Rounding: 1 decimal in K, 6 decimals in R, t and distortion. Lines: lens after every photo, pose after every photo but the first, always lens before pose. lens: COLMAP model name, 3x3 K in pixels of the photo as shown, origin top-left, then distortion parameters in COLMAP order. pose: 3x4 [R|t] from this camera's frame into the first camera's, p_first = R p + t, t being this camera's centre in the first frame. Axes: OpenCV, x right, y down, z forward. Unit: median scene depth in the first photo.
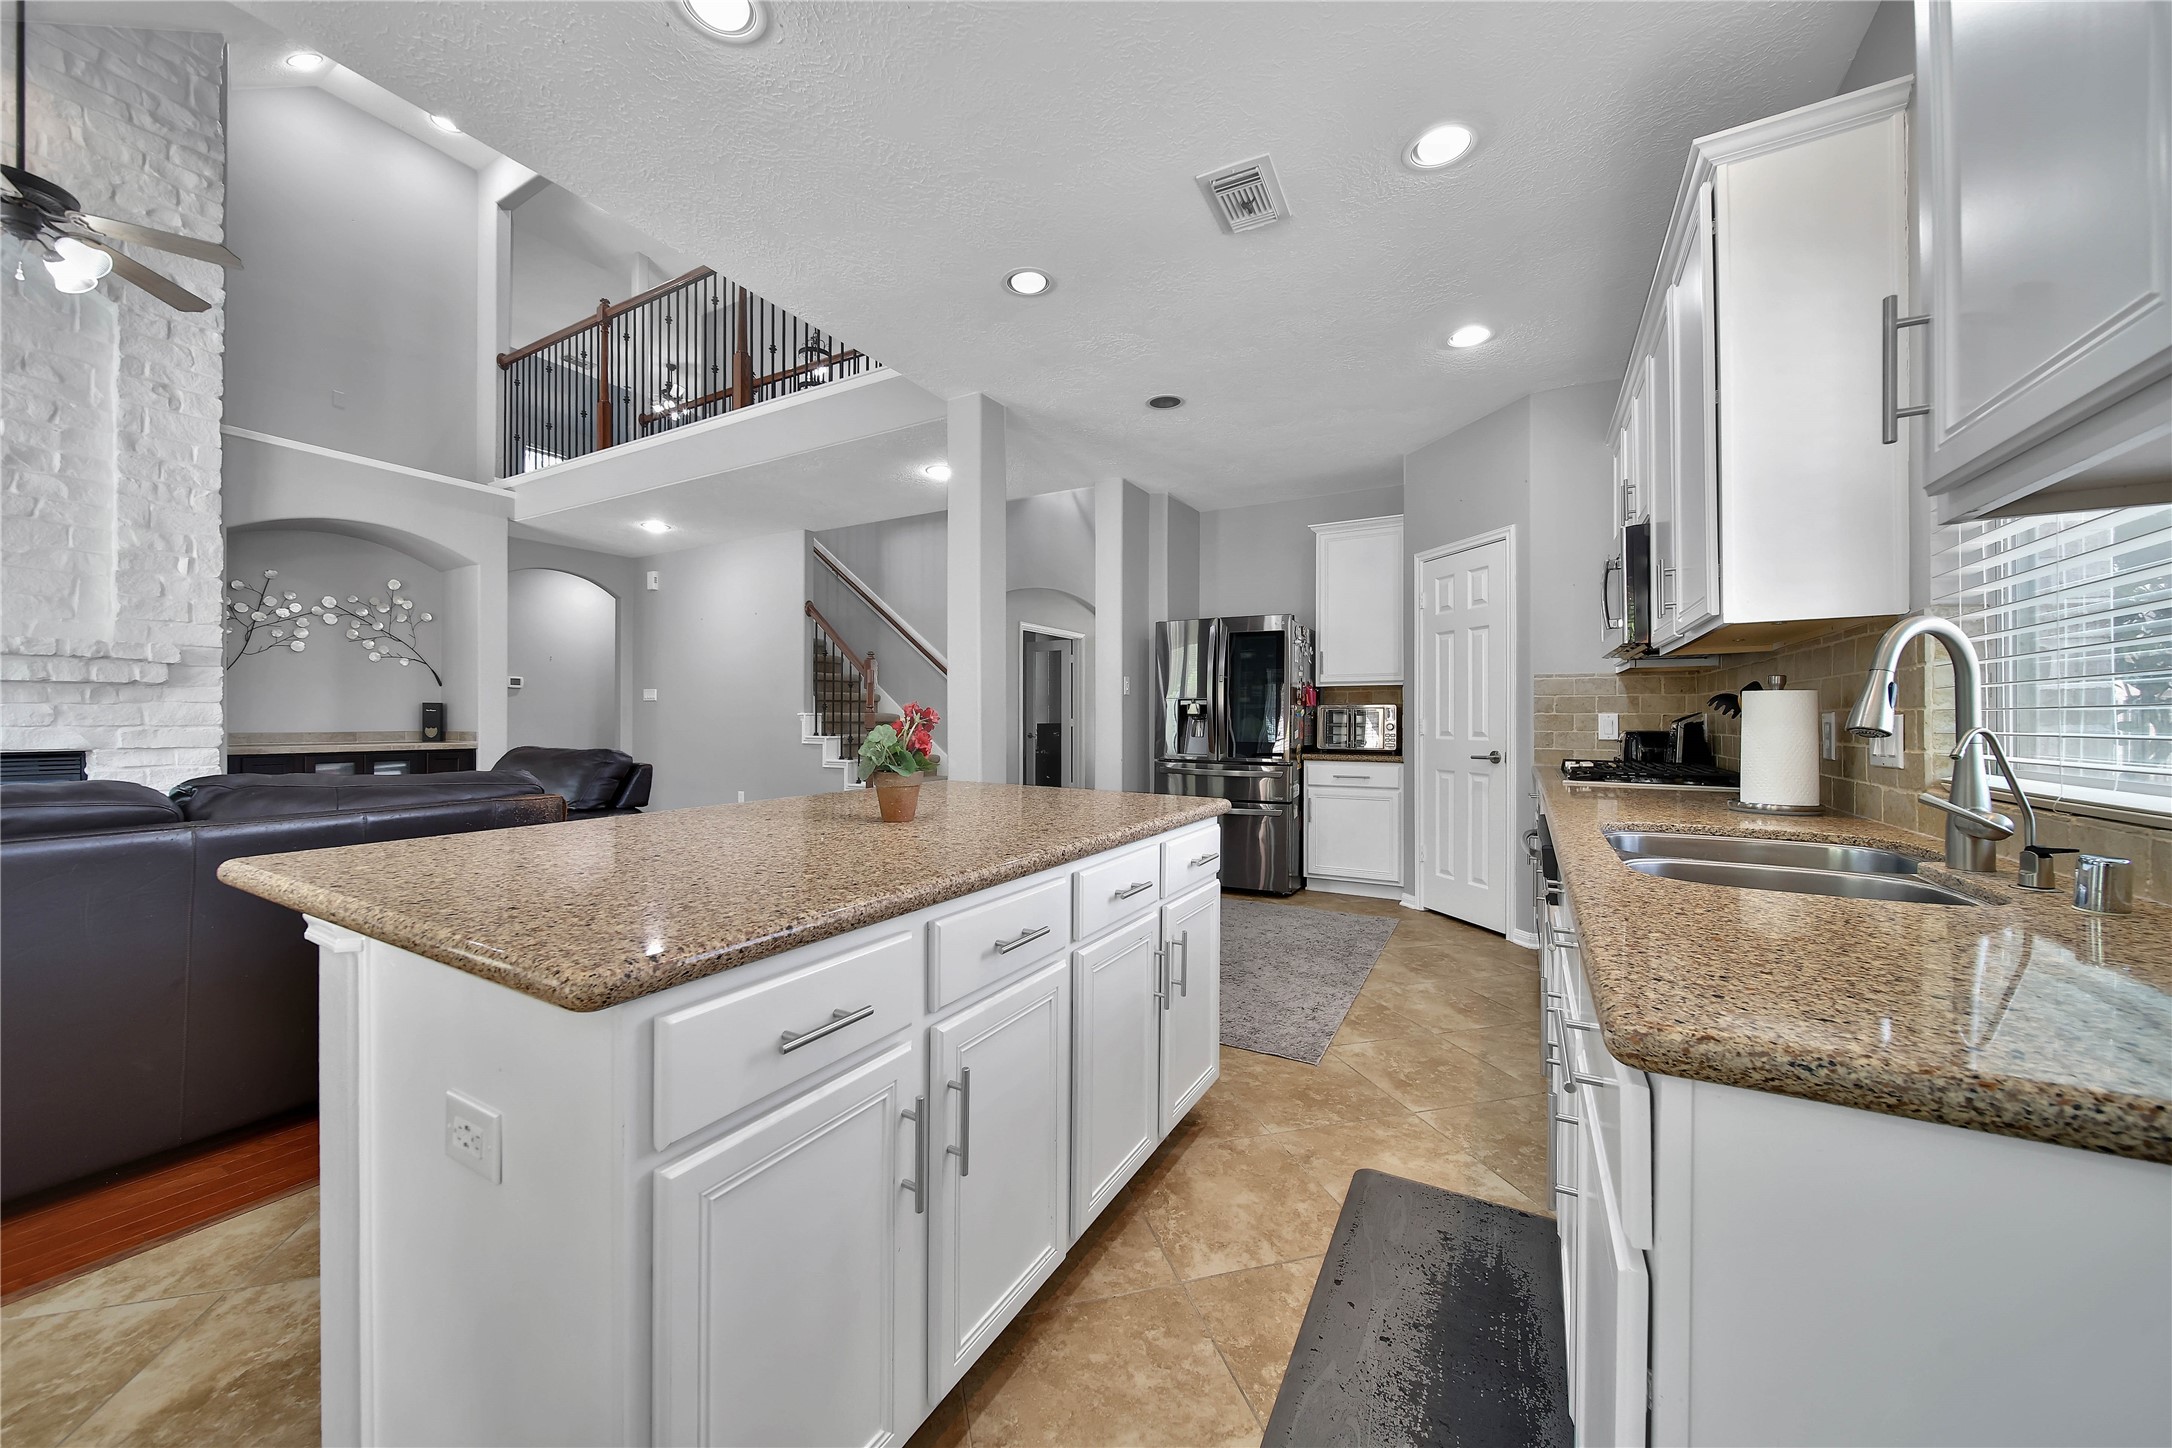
lens RADIAL K [[777.2, 0, 1081.4], [0, 777.2, 715.8], [0, 0, 1]] dist [0.001082, -0.001131]
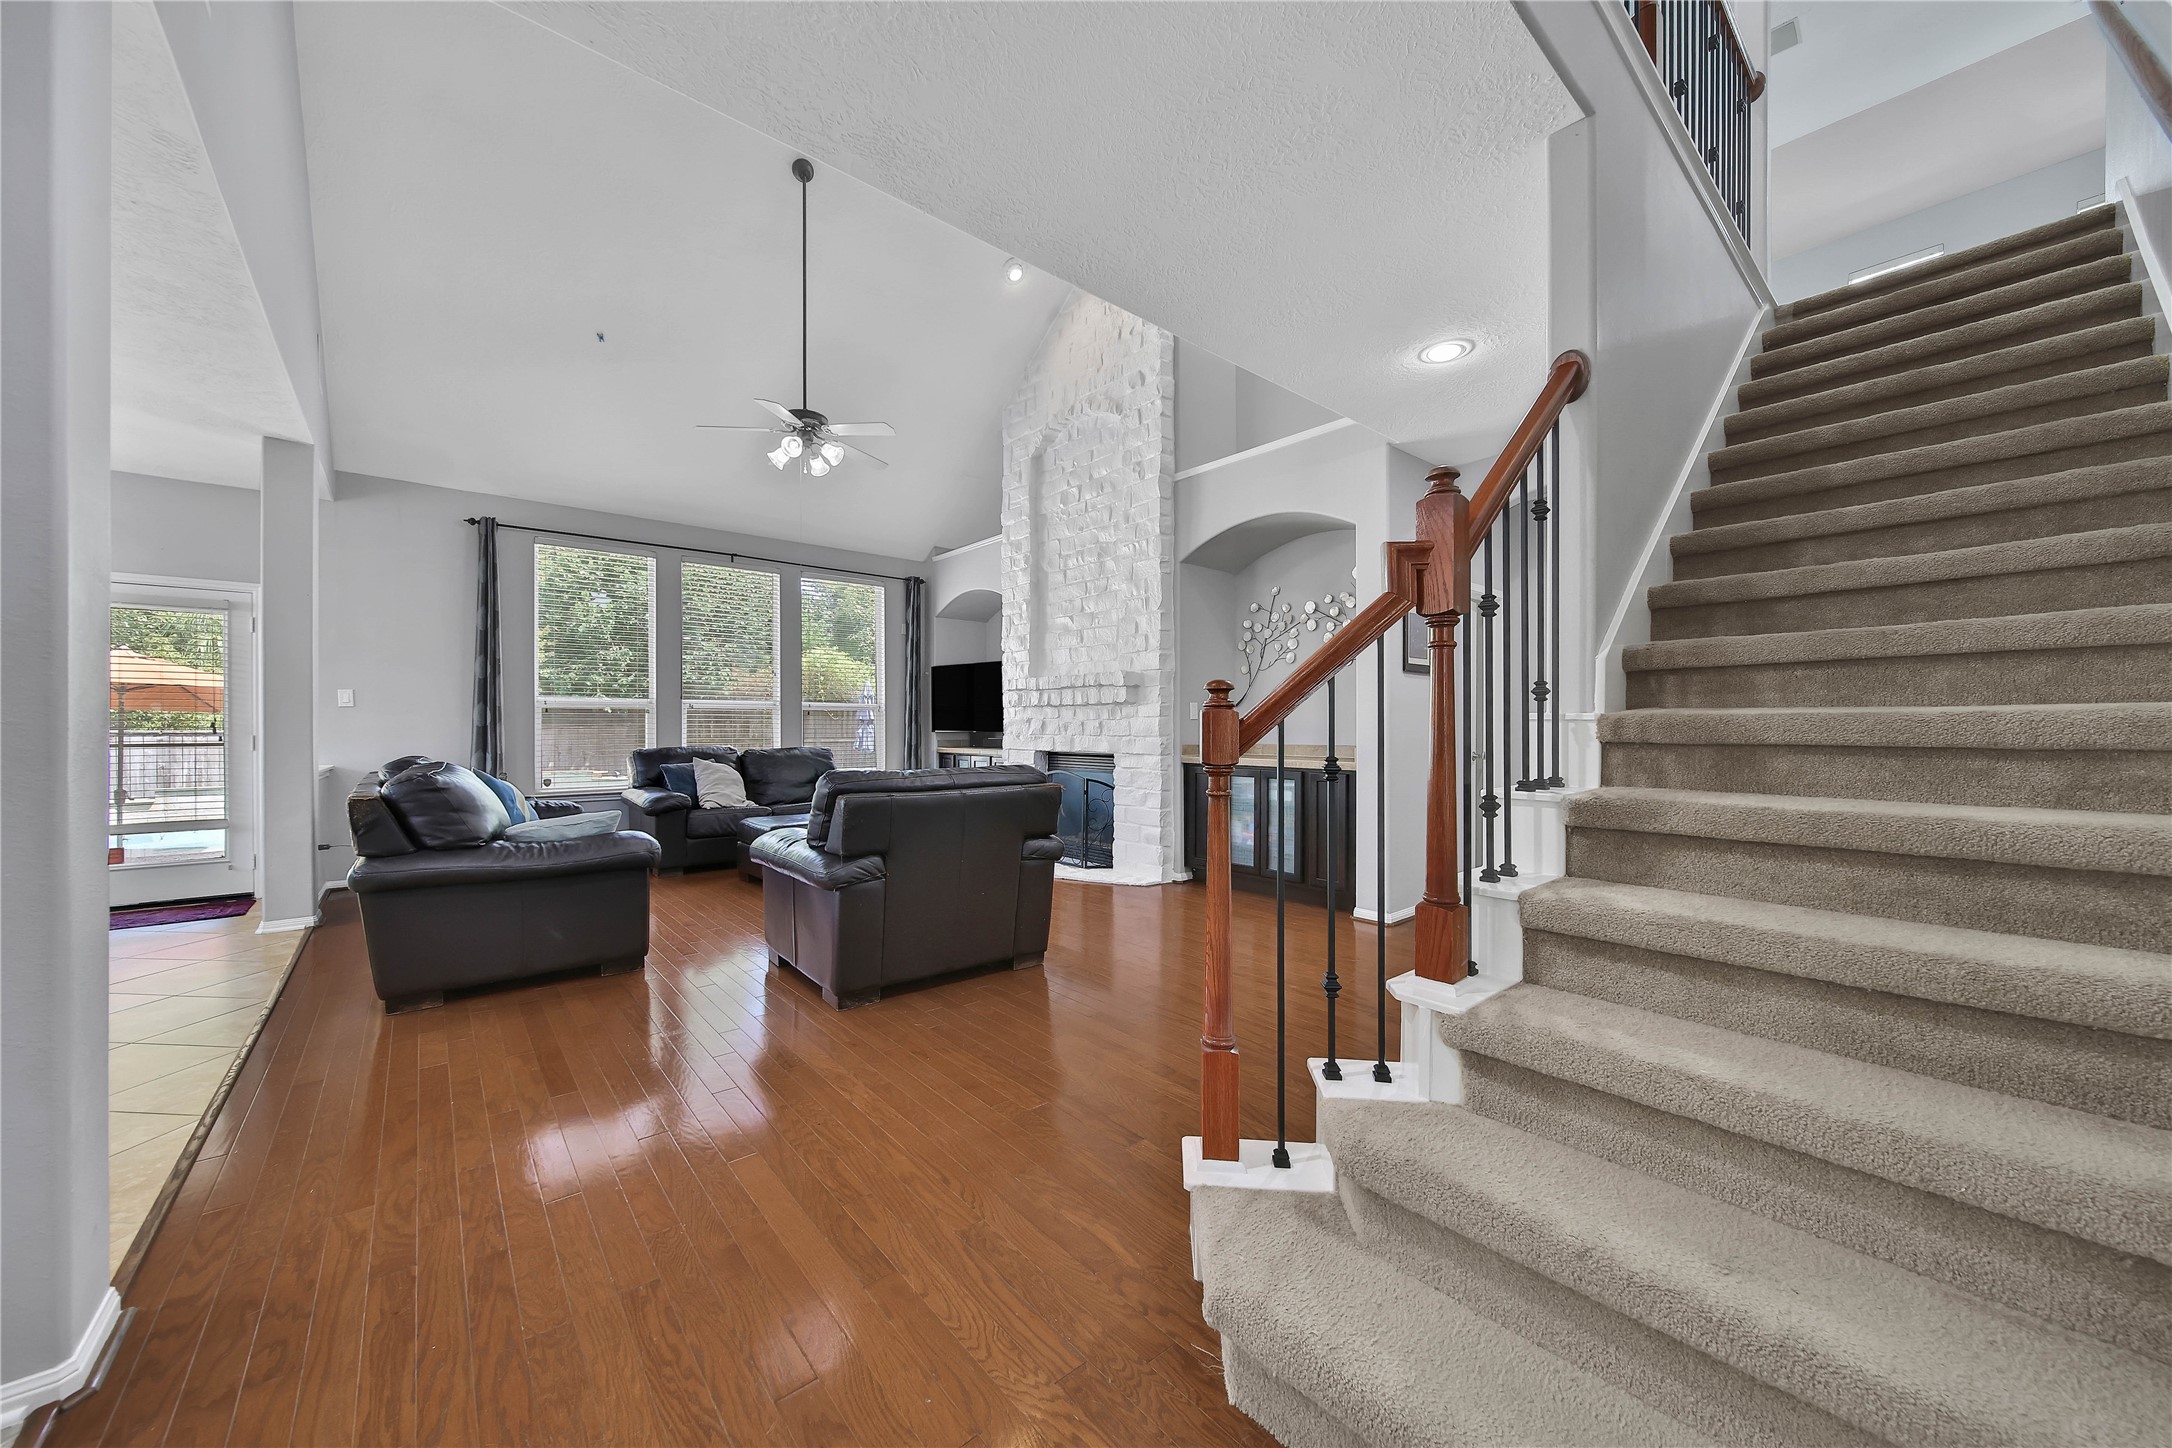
lens RADIAL K [[777.2, 0, 1087.0], [0, 777.2, 730.7], [0, 0, 1]] dist [0.001082, -0.001131]
pose [[-0.342562, -0.001859, -0.939494, 0.014695], [0.001655, 0.999995, -0.002583, 0.006146], [0.939494, -0.002440, -0.342557, 1.123982]]
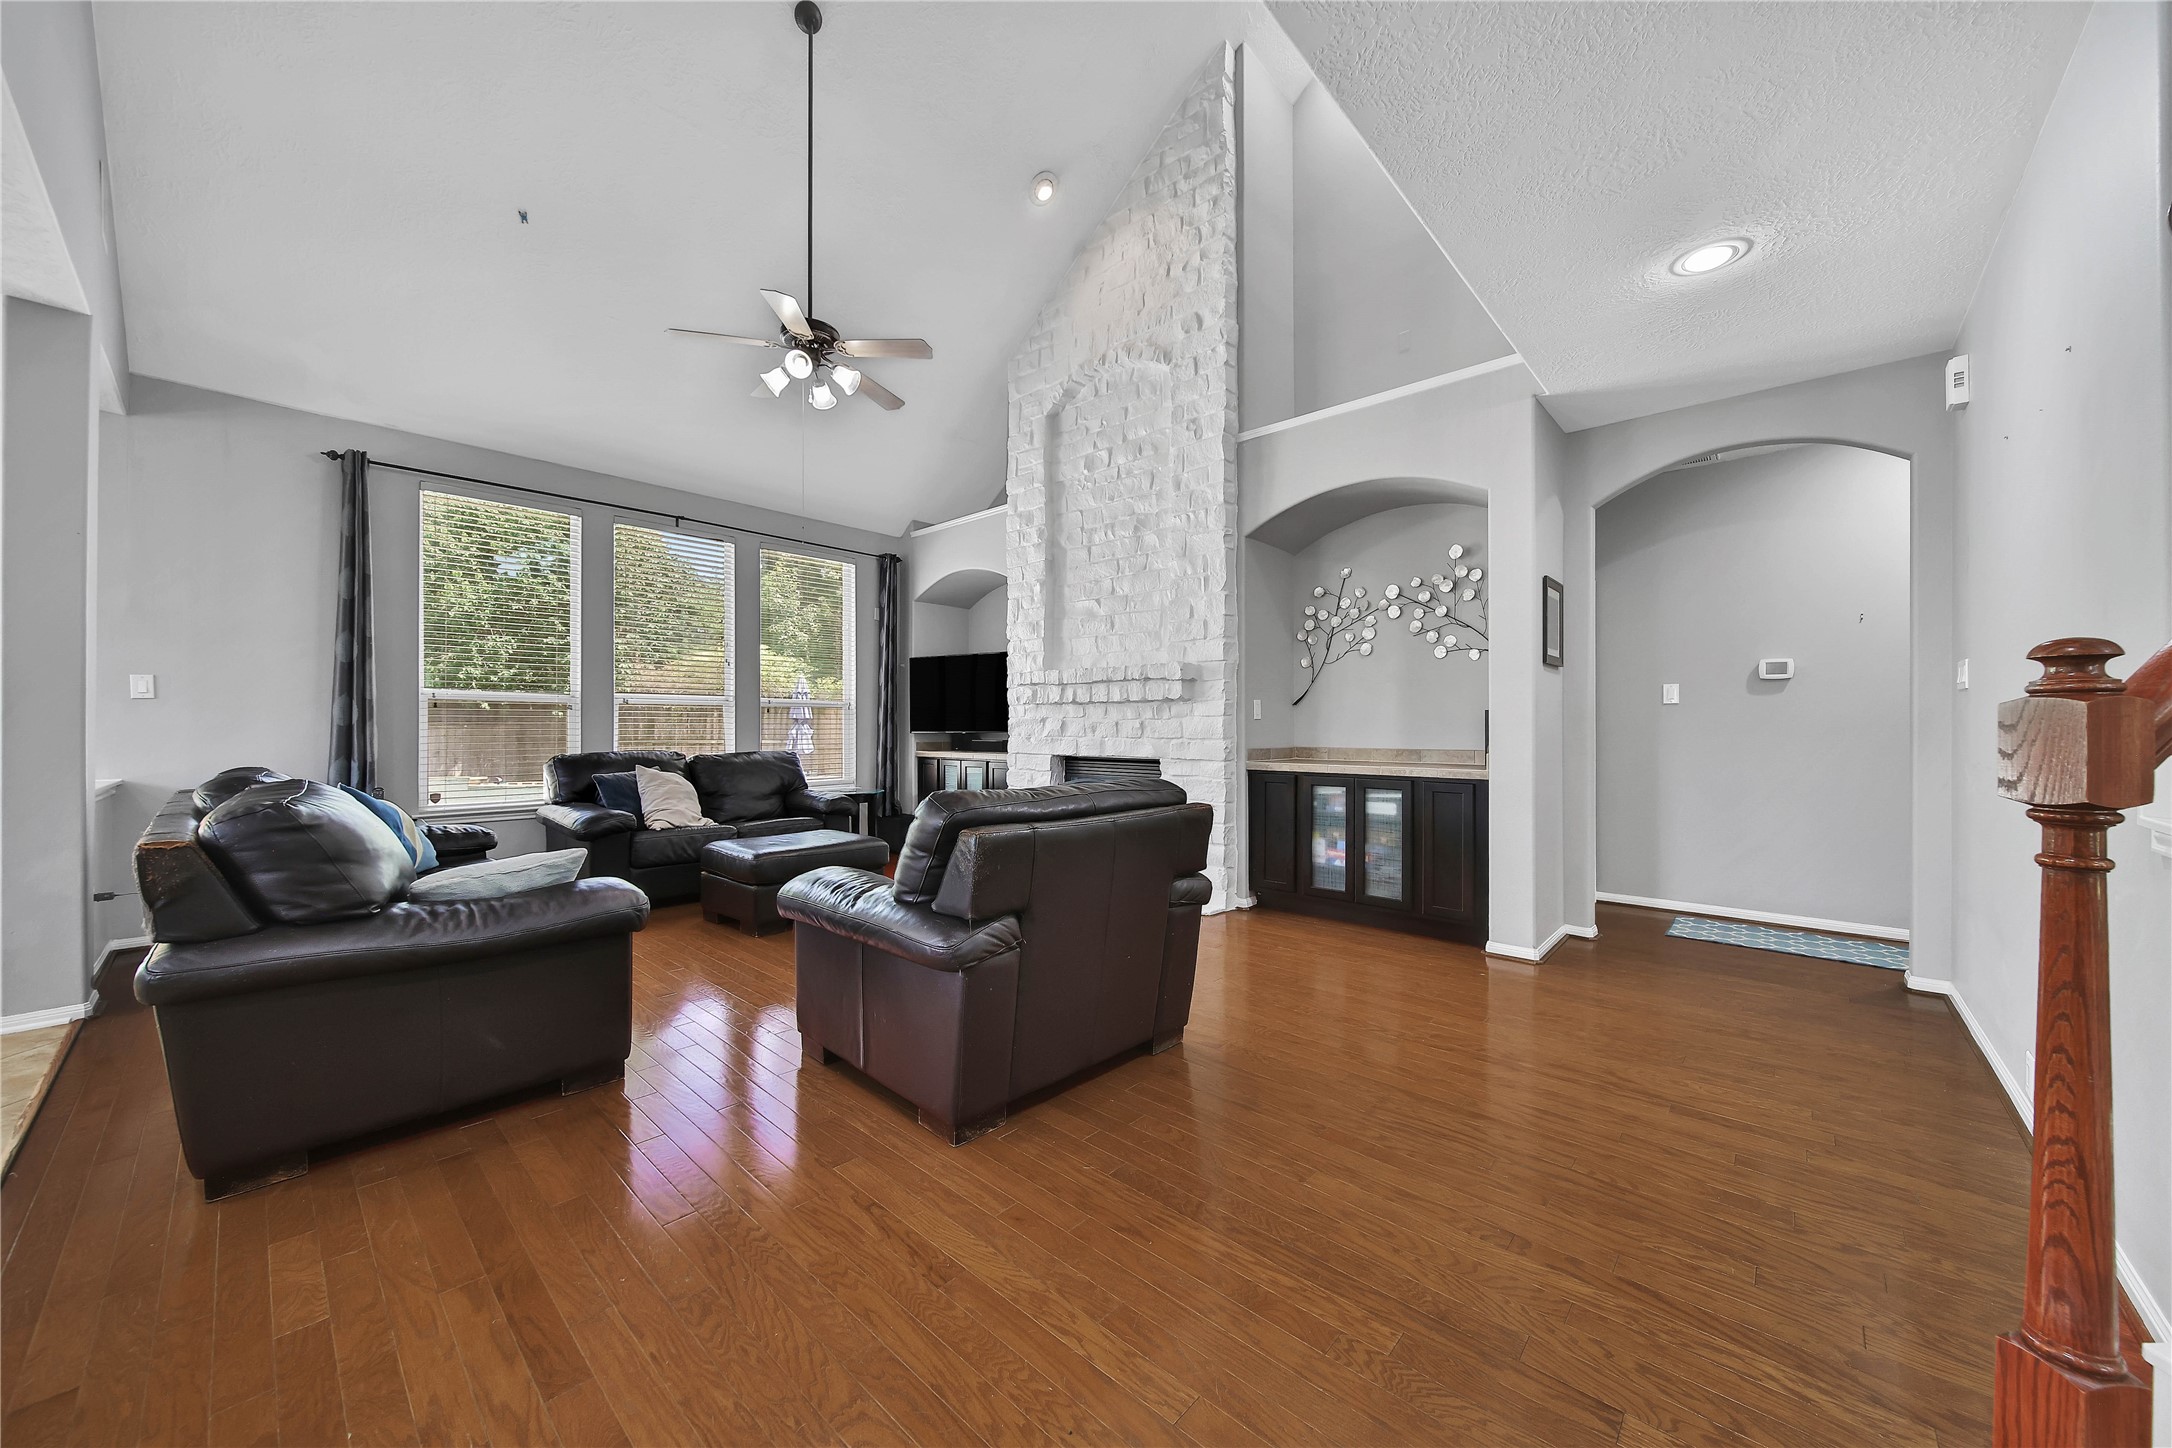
lens RADIAL K [[777.2, 0, 1087.2], [0, 777.2, 727.4], [0, 0, 1]] dist [0.001082, -0.001131]
pose [[-0.229754, -0.006644, -0.973226, -0.091447], [0.000641, 0.999975, -0.006978, 0.004190], [0.973249, -0.002227, -0.229744, 0.918834]]
